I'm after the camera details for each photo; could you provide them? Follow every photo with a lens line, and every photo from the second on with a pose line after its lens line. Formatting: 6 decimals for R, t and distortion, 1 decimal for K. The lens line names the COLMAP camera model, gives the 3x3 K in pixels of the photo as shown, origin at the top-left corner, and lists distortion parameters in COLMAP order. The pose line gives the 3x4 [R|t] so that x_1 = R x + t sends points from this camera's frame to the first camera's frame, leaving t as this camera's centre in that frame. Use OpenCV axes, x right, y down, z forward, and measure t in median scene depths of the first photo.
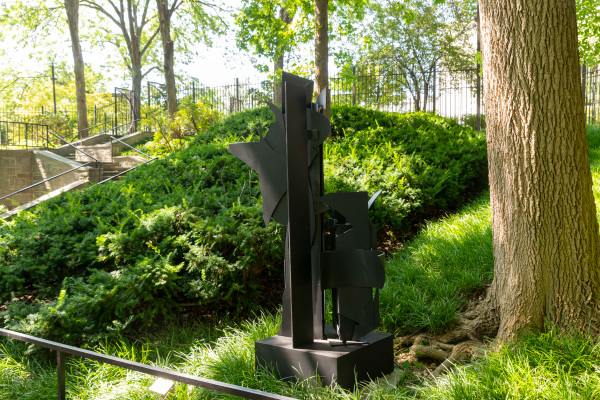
lens RADIAL K [[426.4, 0, 300.0], [0, 426.4, 200.0], [0, 0, 1]] dist [-0.021913, 0.006403]
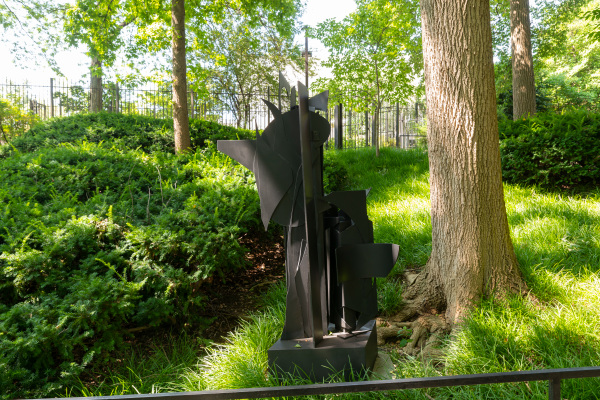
lens RADIAL K [[398.9, 0, 300.0], [0, 398.9, 200.0], [0, 0, 1]] dist [-0.002652, -0.002516]
pose [[0.877192, -0.013957, 0.479937, -0.337596], [0.031355, 0.999109, -0.028254, 0.020367], [-0.479115, 0.039832, 0.876848, 0.128546]]
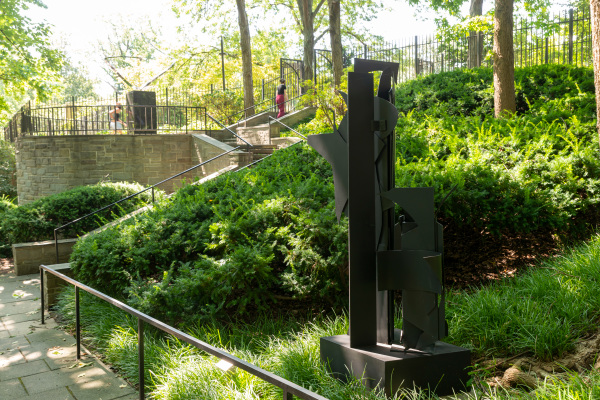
lens RADIAL K [[543.0, 0, 300.0], [0, 543.0, 200.0], [0, 0, 1]] dist [-0.007130, 0.009513]
pose [[0.915642, 0.024387, -0.401254, 0.253642], [-0.013782, 0.999476, 0.029296, -0.015637], [0.401758, -0.021294, 0.915498, -0.119377]]
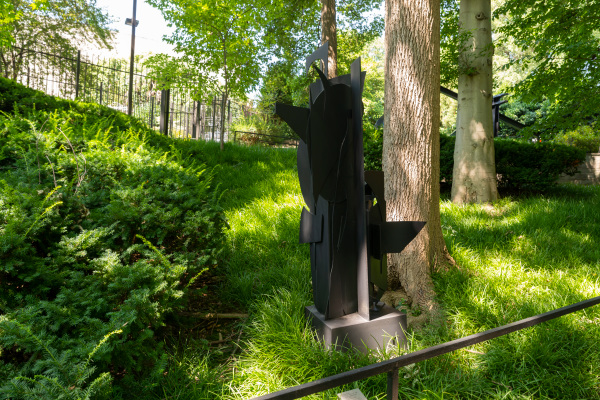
lens RADIAL K [[433.8, 0, 300.0], [0, 433.8, 200.0], [0, 0, 1]] dist [-0.025164, 0.000712]
pose [[0.478639, 0.022075, 0.877734, -0.693459], [0.009446, 0.999497, -0.030288, 0.063869], [-0.877961, 0.022788, 0.478189, 0.447300]]
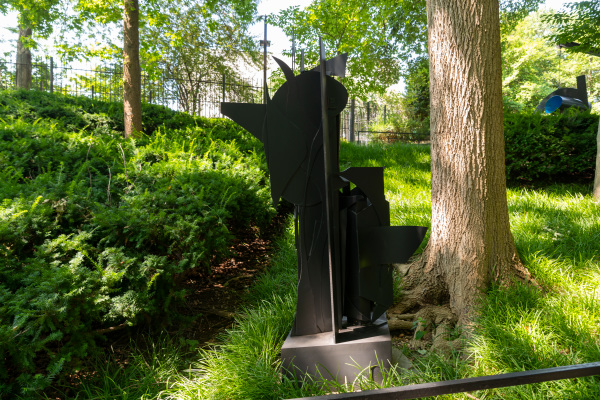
lens RADIAL K [[398.9, 0, 300.0], [0, 398.9, 200.0], [0, 0, 1]] dist [-0.002652, -0.002516]
pose [[0.794169, 0.000687, 0.607696, -0.390708], [0.018630, 0.999502, -0.025476, 0.053169], [-0.607411, 0.031554, 0.793761, 0.270252]]
